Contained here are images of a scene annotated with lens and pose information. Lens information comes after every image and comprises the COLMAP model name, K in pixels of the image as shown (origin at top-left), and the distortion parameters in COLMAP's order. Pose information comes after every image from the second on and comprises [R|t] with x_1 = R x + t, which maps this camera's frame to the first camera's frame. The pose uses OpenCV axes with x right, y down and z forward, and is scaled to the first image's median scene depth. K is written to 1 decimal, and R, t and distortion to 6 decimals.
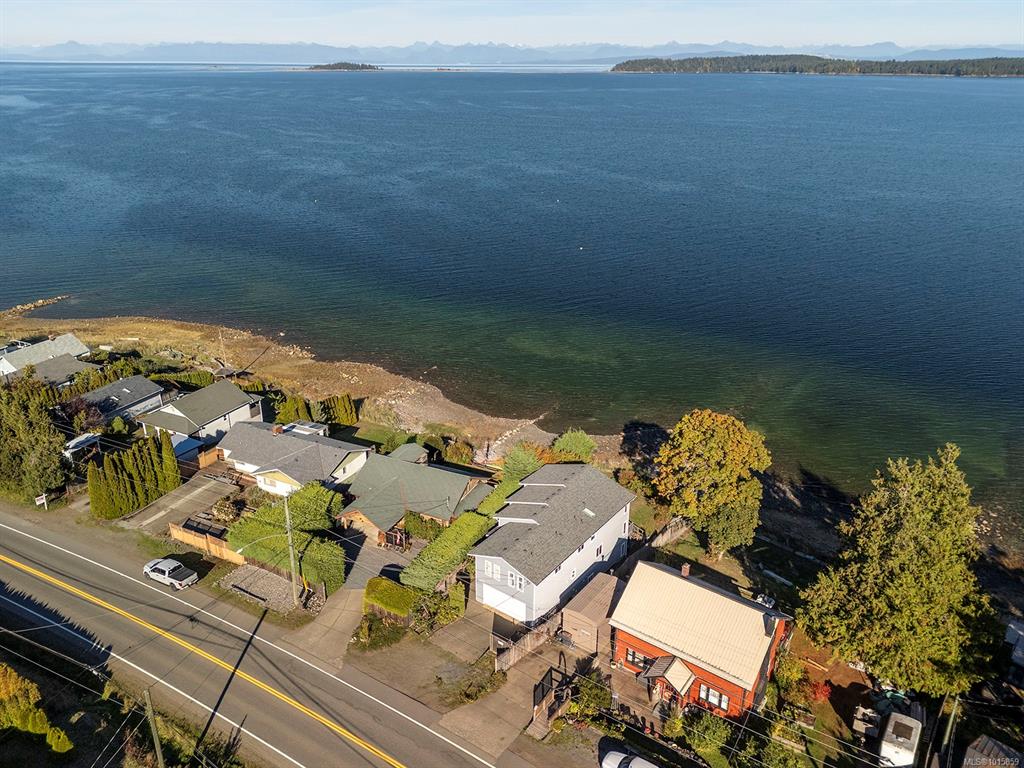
lens RADIAL K [[751.9, 0, 513.6], [0, 751.9, 383.8], [0, 0, 1]] dist [0.073275, -0.069114]
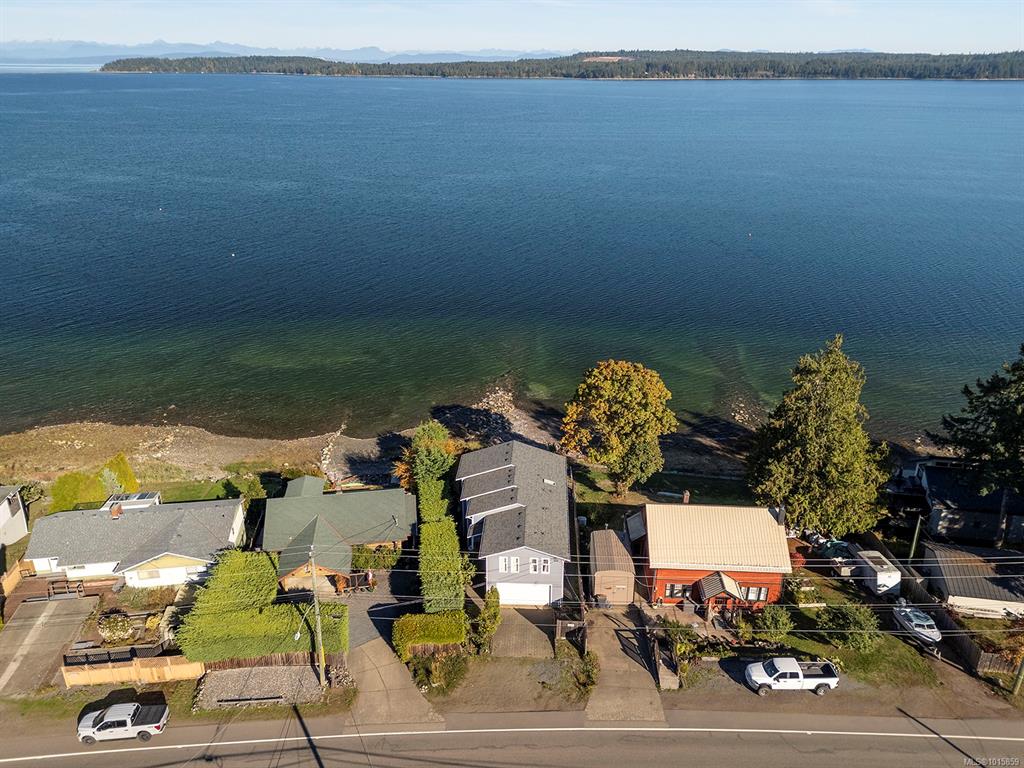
lens RADIAL K [[751.9, 0, 513.6], [0, 751.9, 383.8], [0, 0, 1]] dist [0.073275, -0.069114]
pose [[0.831691, -0.217365, 0.510923, -0.423046], [0.218288, 0.974094, 0.059081, -0.026289], [-0.510529, 0.062391, 0.857594, 0.158395]]
